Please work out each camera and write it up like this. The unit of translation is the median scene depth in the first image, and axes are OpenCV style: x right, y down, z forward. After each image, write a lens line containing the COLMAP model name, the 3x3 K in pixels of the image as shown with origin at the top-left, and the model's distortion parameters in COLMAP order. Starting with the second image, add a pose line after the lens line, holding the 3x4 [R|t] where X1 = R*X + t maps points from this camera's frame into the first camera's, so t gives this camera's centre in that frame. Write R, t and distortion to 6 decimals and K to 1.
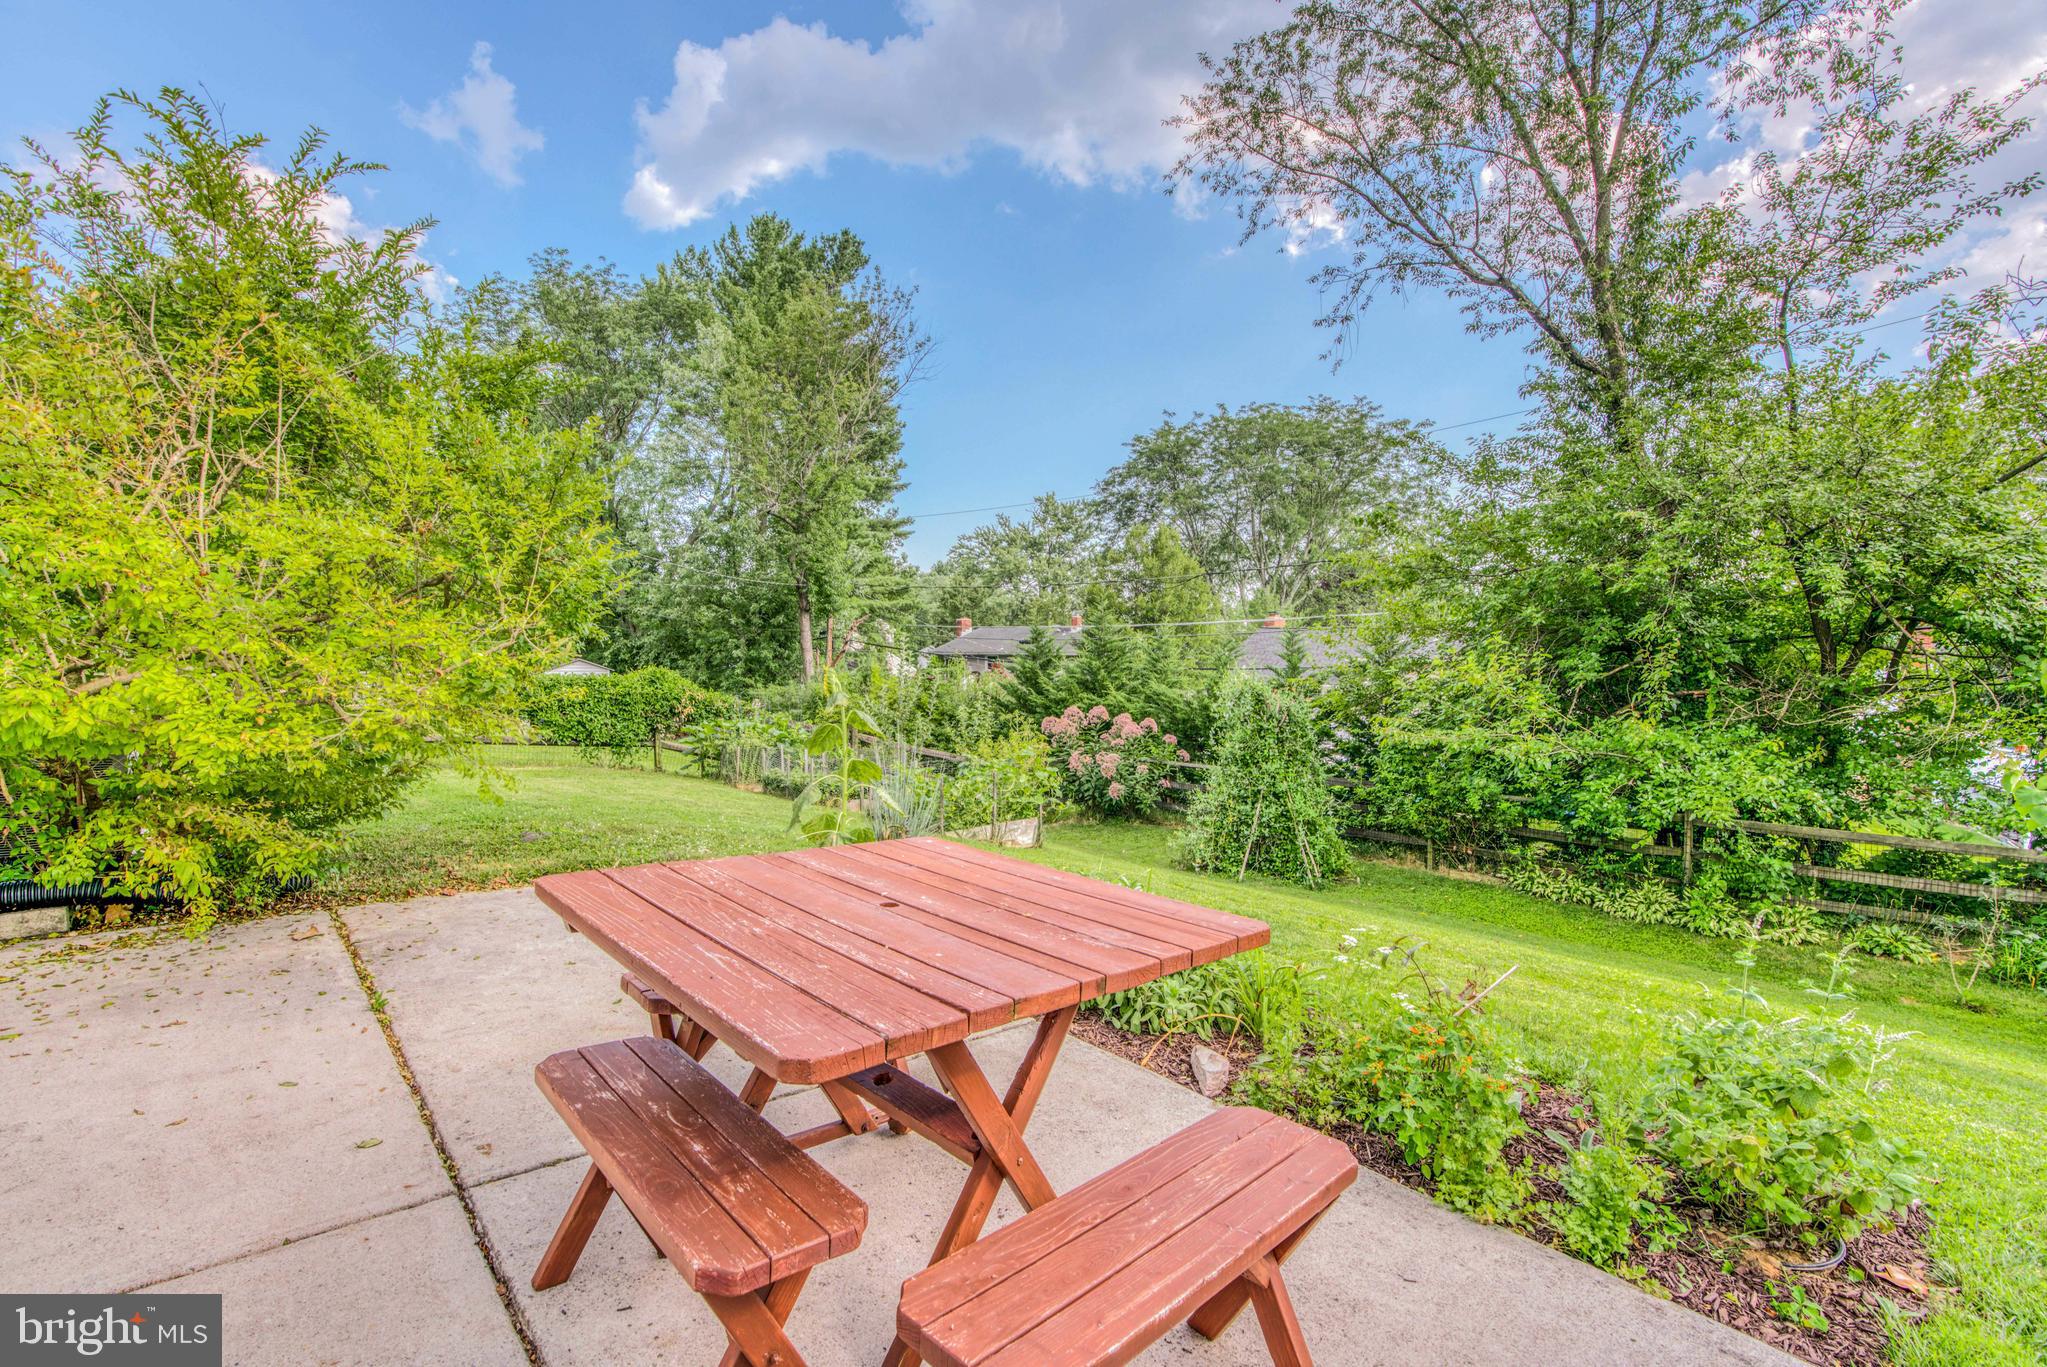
lens RADIAL K [[947.9, 0, 1023.7], [0, 947.9, 687.3], [0, 0, 1]] dist [-0.065986, 0.030833]
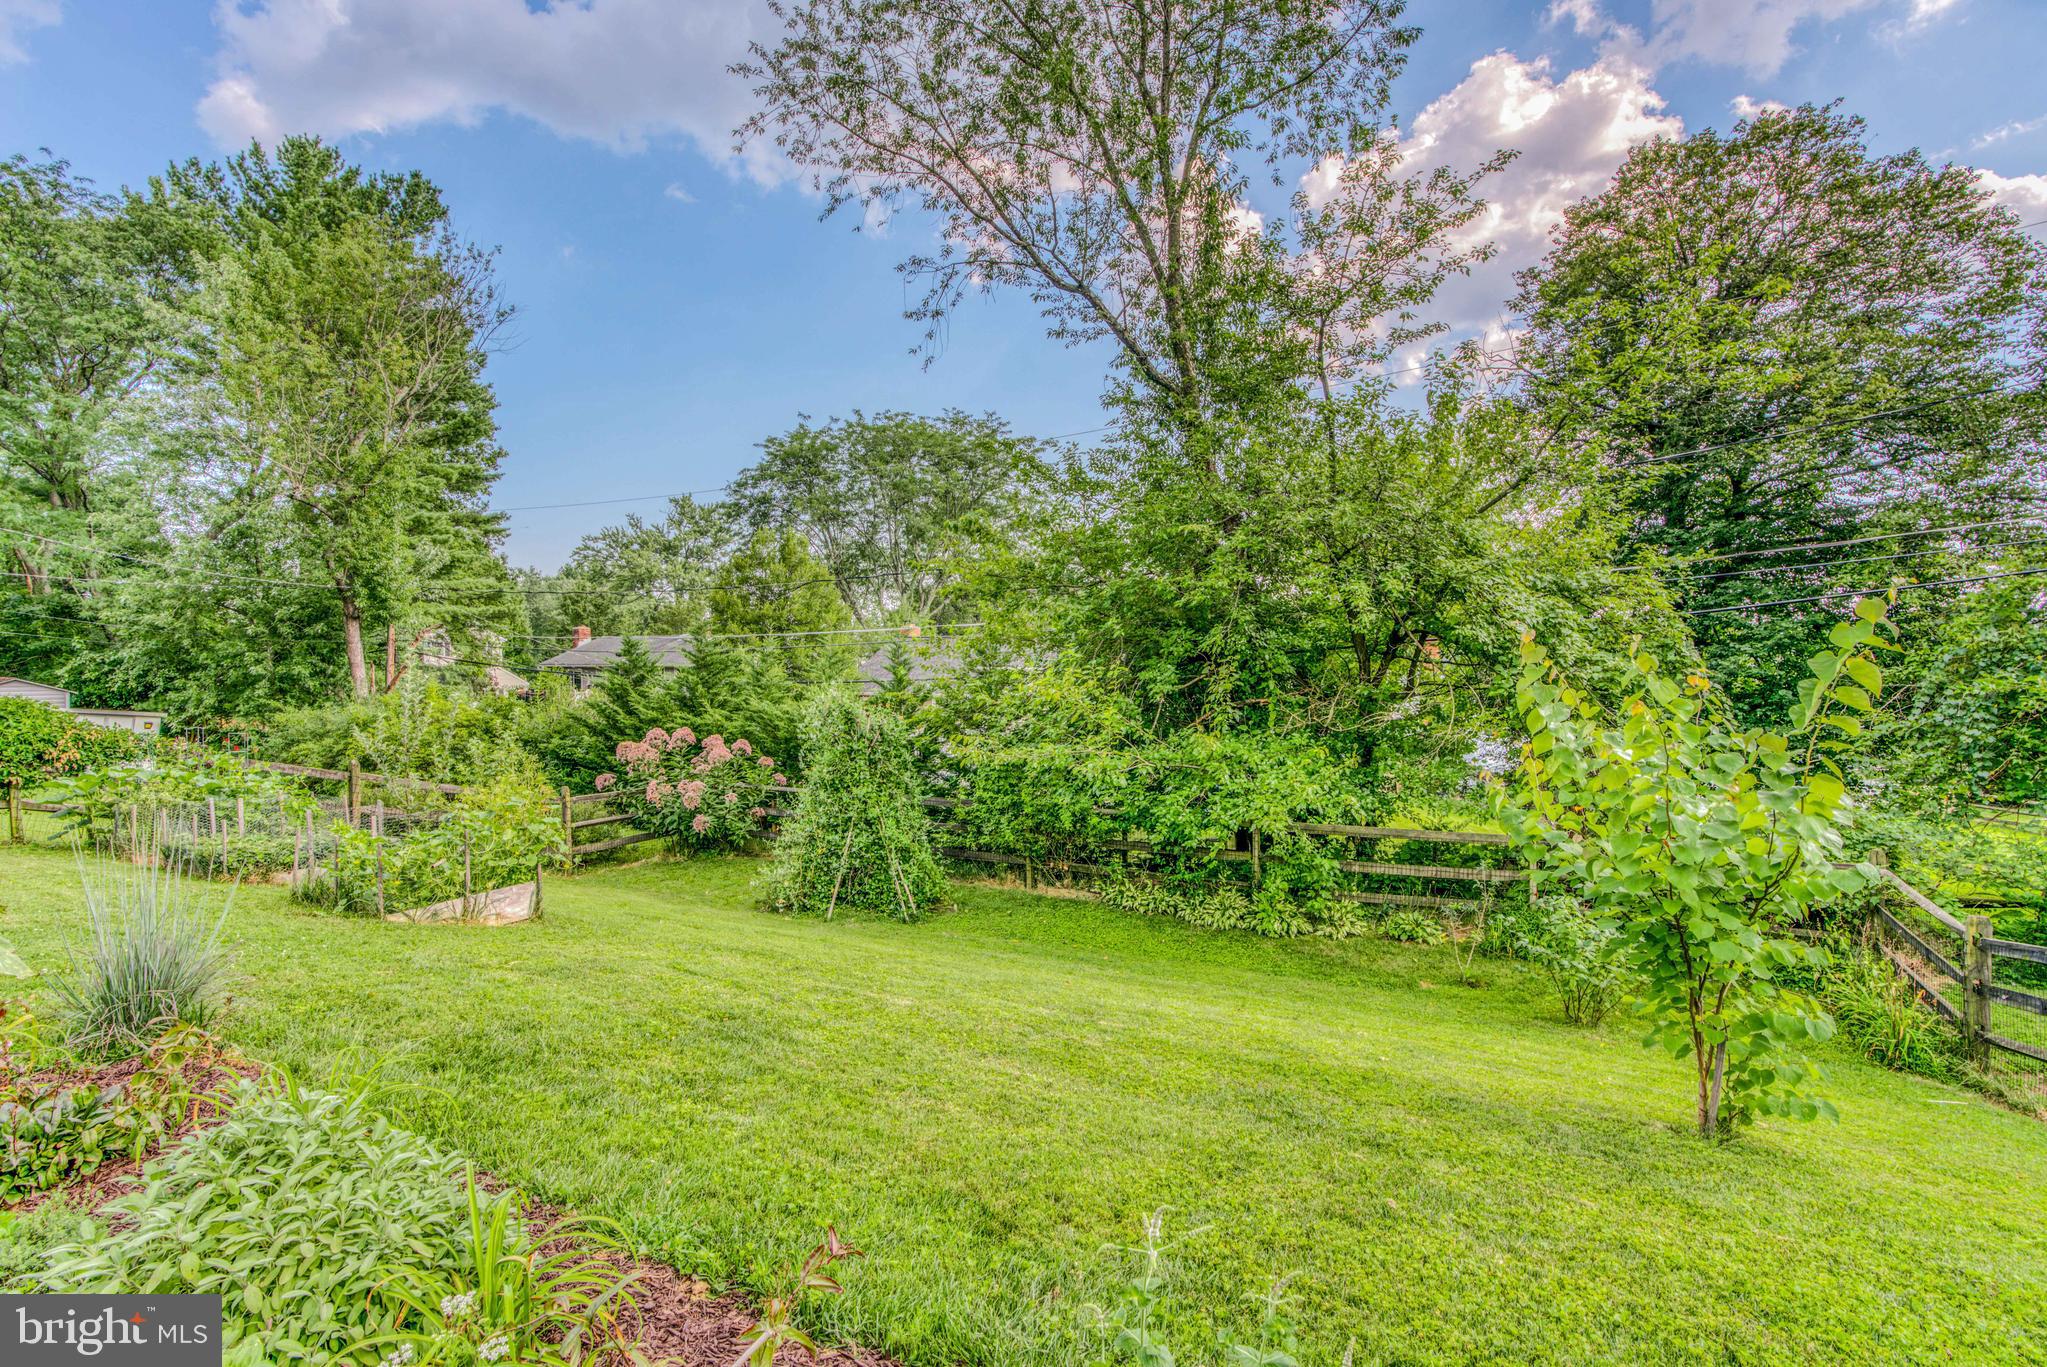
lens RADIAL K [[947.9, 0, 1023.7], [0, 947.9, 687.3], [0, 0, 1]] dist [-0.065986, 0.030833]
pose [[0.935071, -0.017976, 0.354005, 0.092701], [0.021071, 0.999766, -0.004888, -0.010084], [-0.353835, 0.012029, 0.935231, 0.087998]]
